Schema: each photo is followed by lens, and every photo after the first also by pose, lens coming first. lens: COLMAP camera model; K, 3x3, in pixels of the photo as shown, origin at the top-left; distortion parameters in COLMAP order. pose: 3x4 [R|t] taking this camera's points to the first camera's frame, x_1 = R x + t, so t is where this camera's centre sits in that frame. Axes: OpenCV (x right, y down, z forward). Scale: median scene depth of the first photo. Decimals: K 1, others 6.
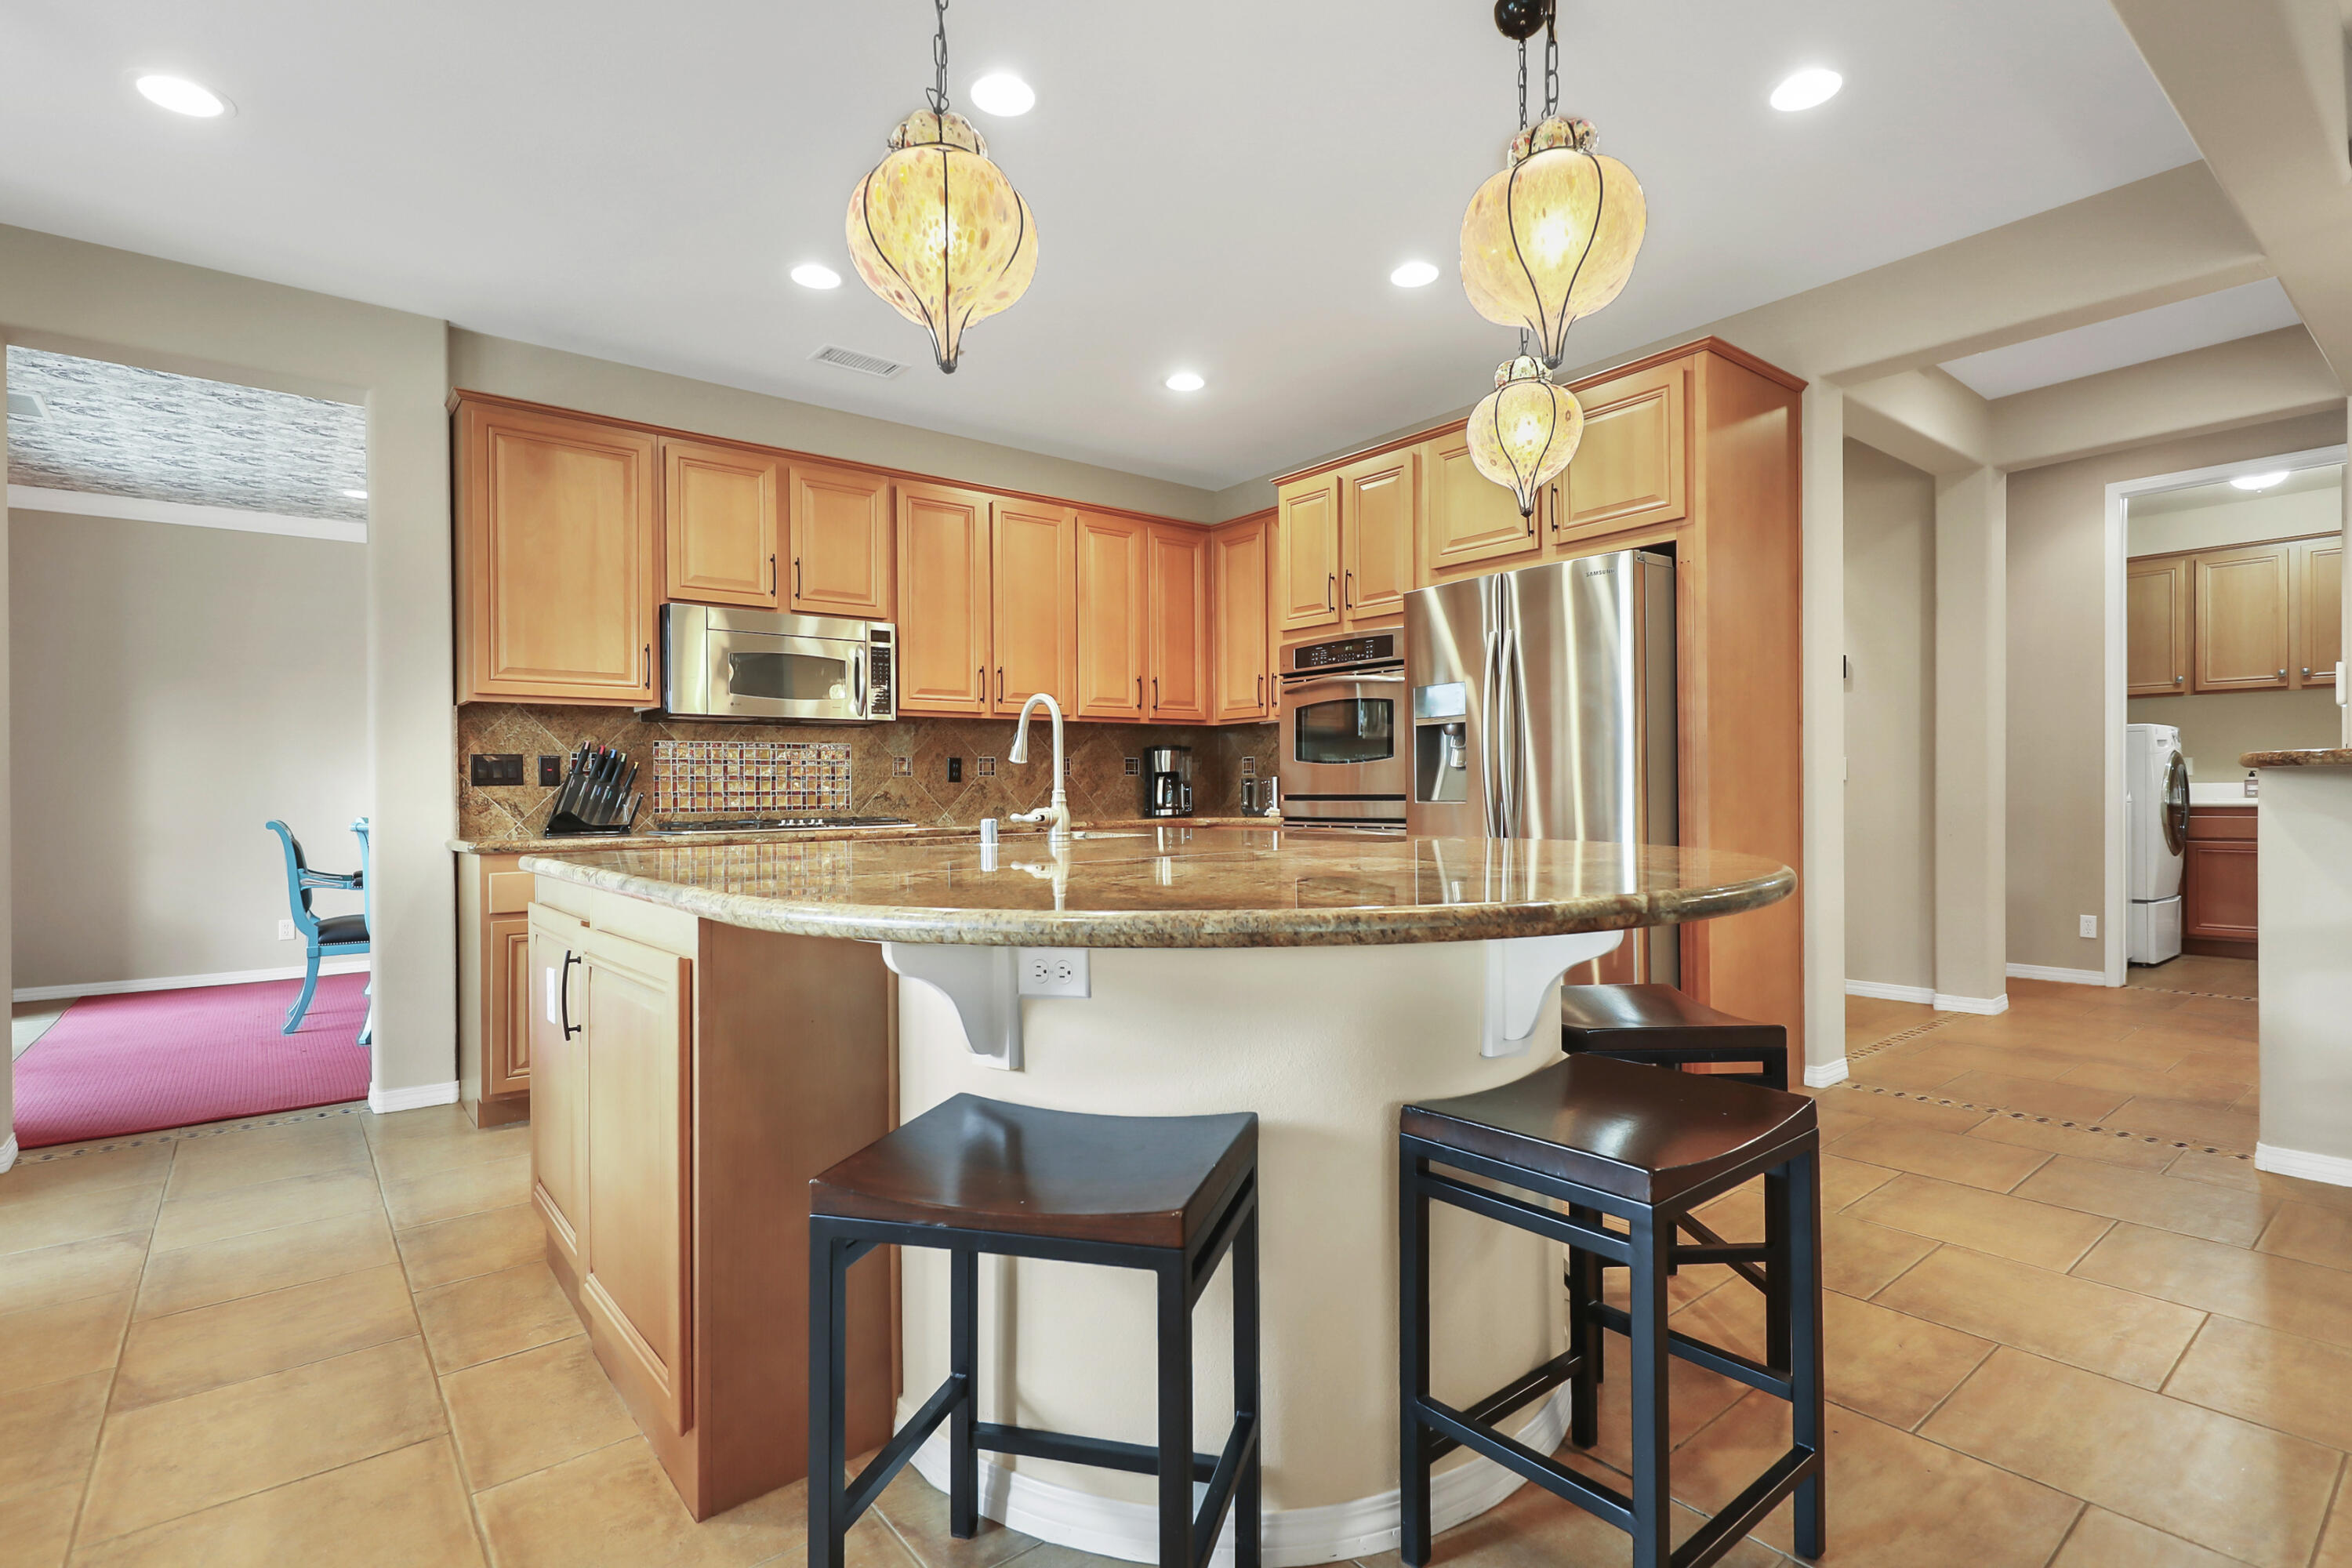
lens RADIAL K [[1116.8, 0, 1176.0], [0, 1116.8, 784.0], [0, 0, 1]] dist [0.006092, -0.001365]
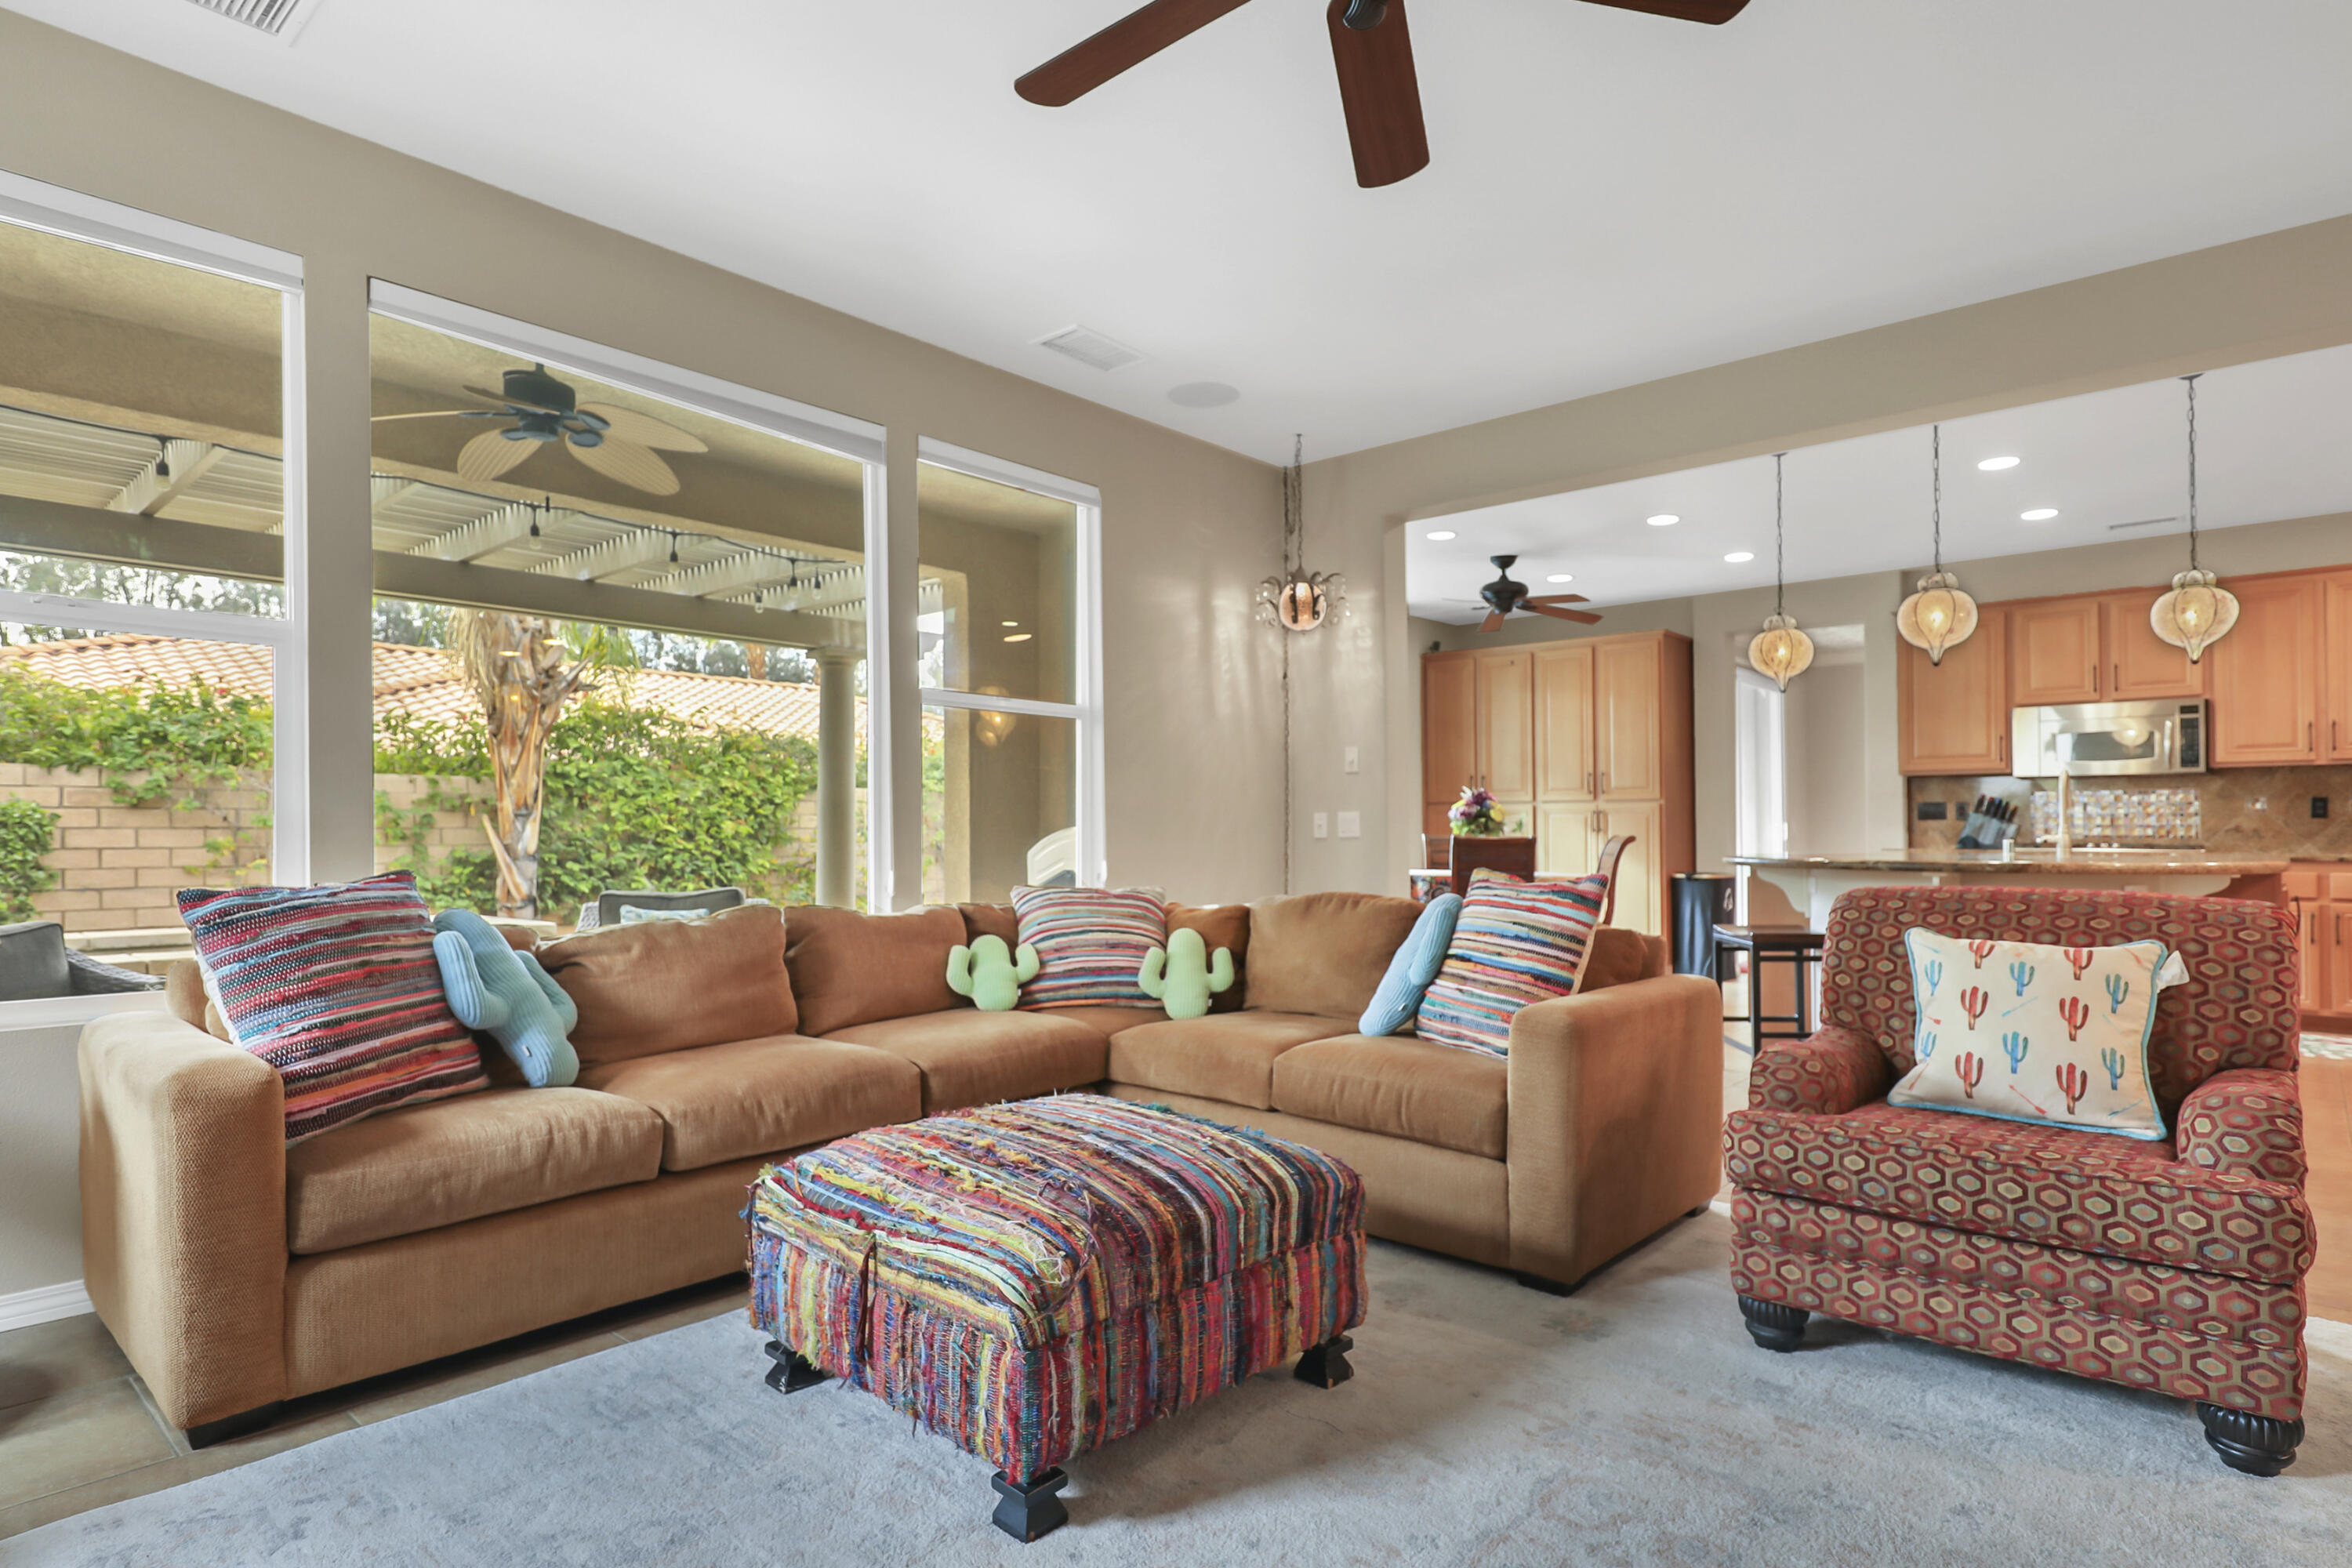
lens RADIAL K [[1224.0, 0, 1197.4], [0, 1224.0, 799.4], [0, 0, 1]] dist [0.002455, -0.001825]
pose [[0.166313, -0.010896, -0.986013, 0.985763], [0.004125, 0.999938, -0.010354, -0.014361], [0.986064, -0.002346, 0.166348, -0.416253]]
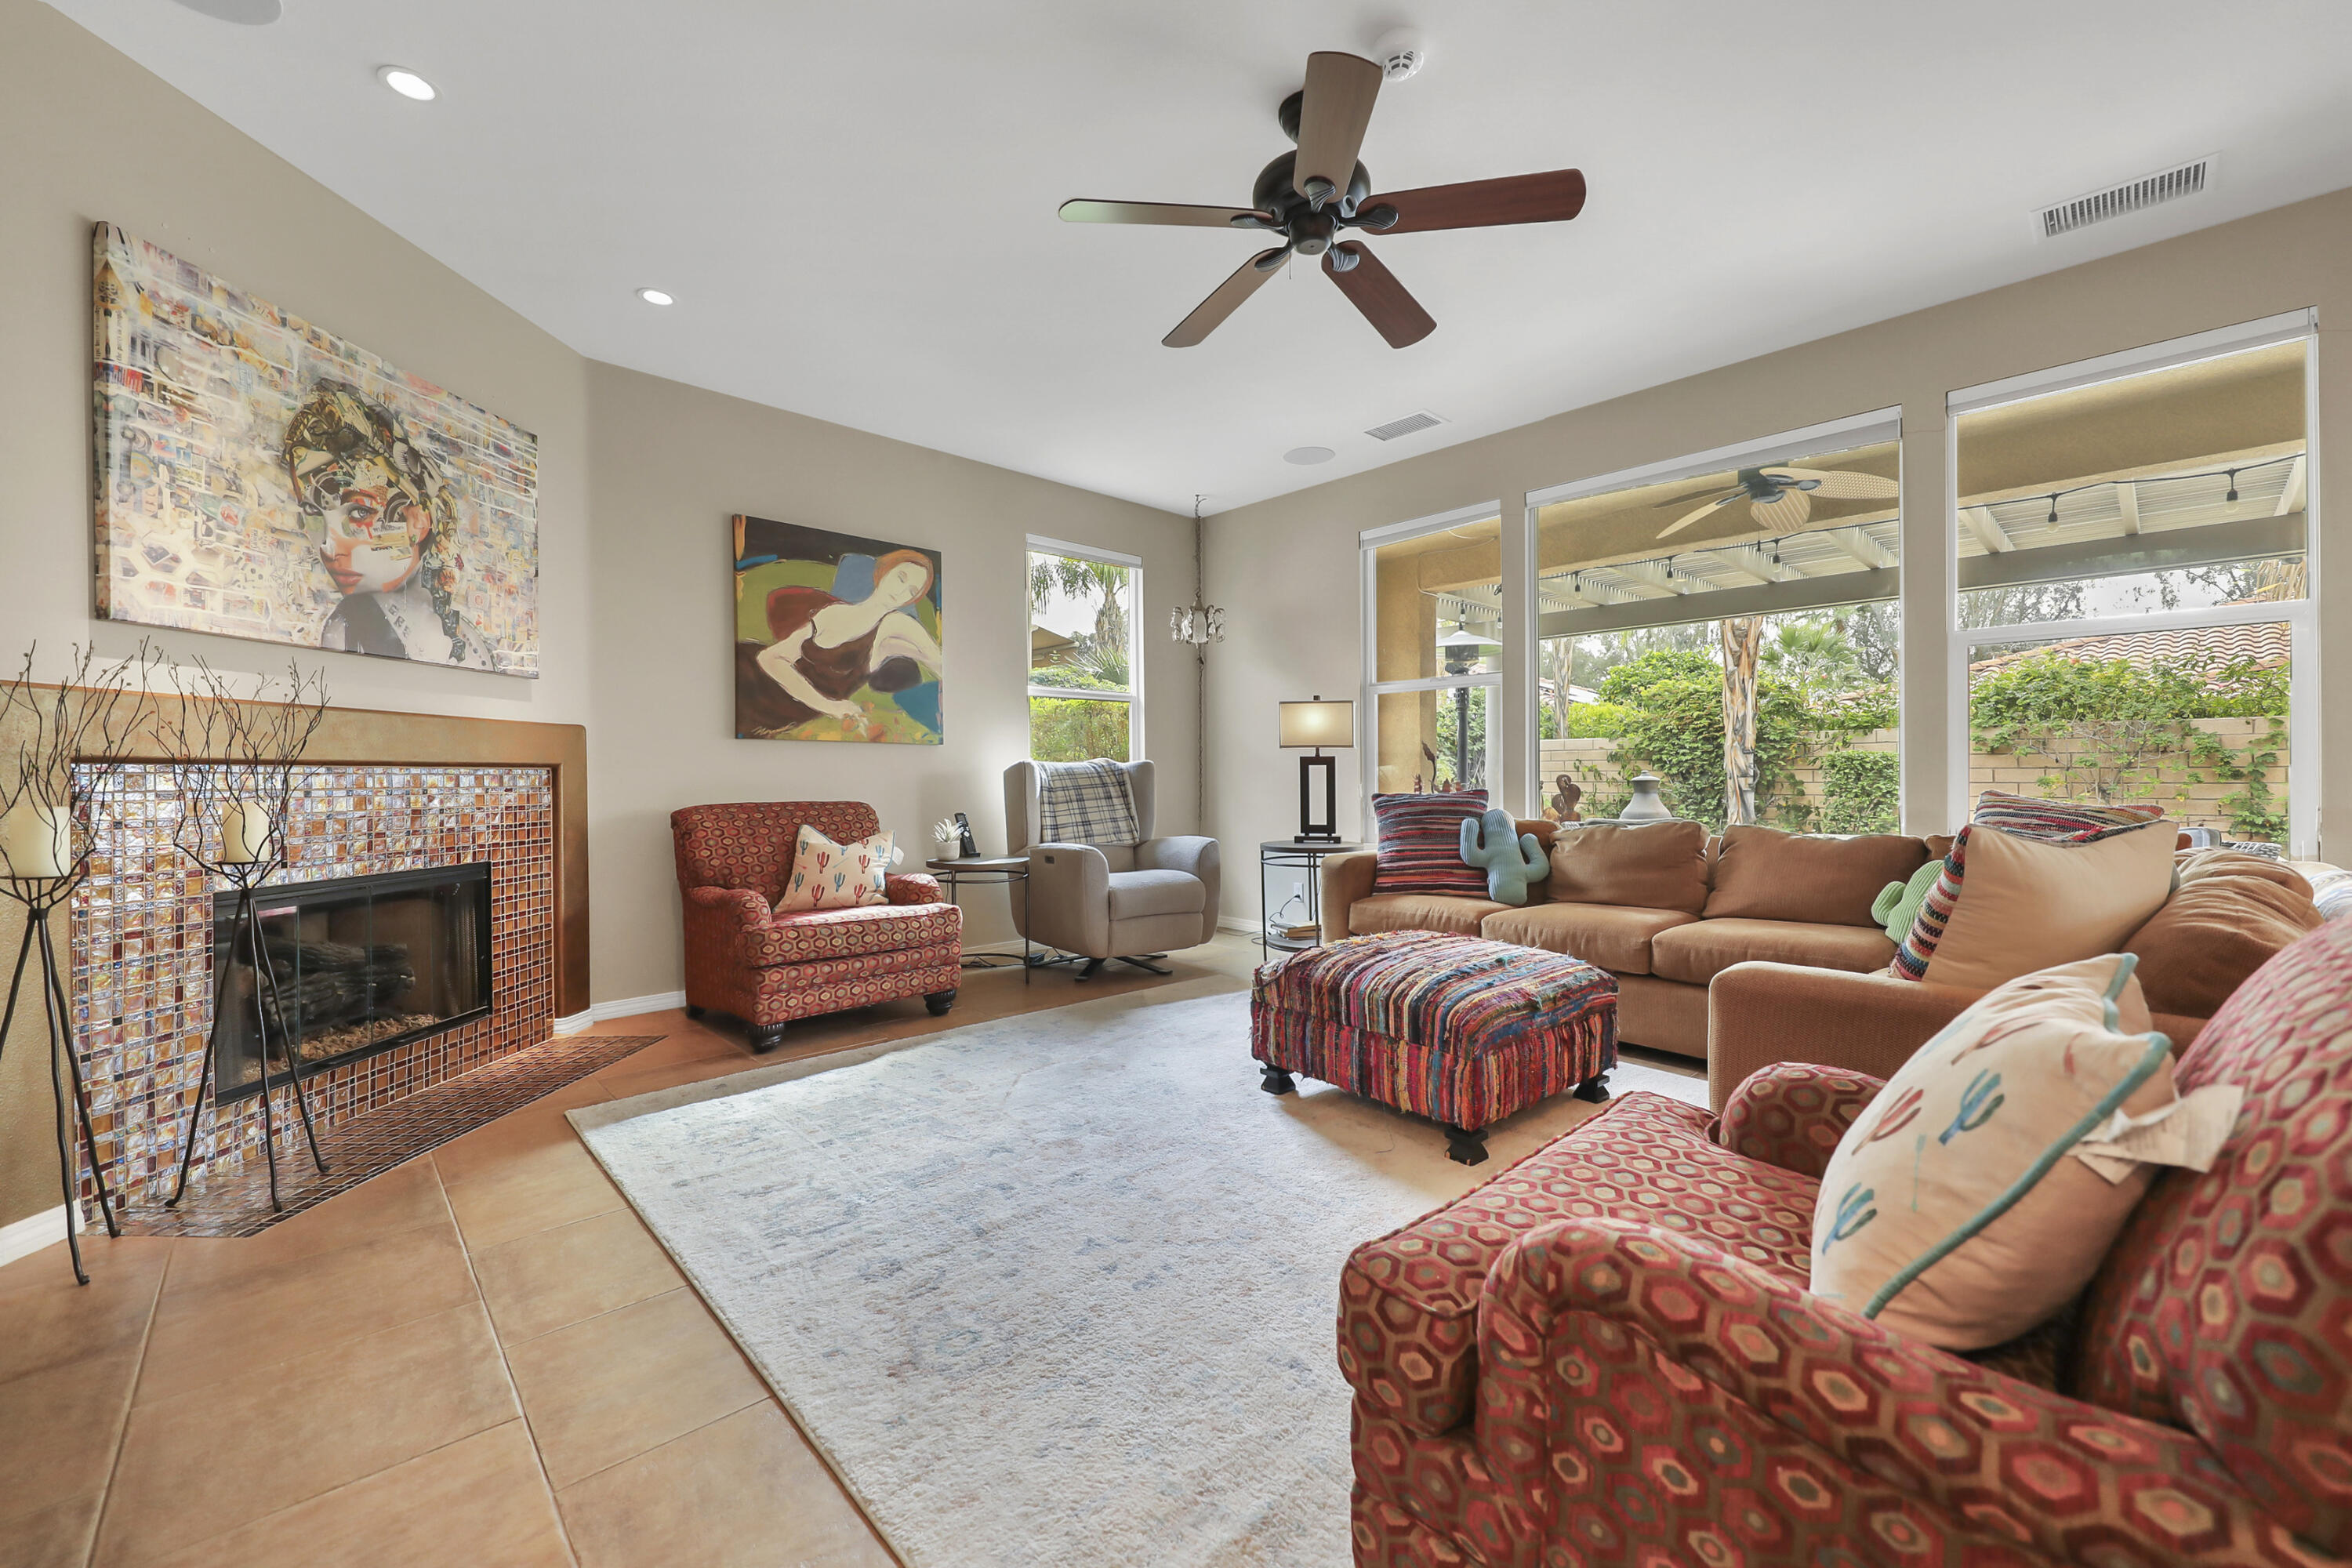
lens RADIAL K [[914.6, 0, 1201.2], [0, 914.6, 783.2], [0, 0, 1]] dist [0.000065, -0.003748]
pose [[-0.995688, 0.018421, -0.090915, 0.690231], [0.018010, 0.999824, 0.005334, -0.003364], [0.090997, 0.003674, -0.995844, 0.229996]]
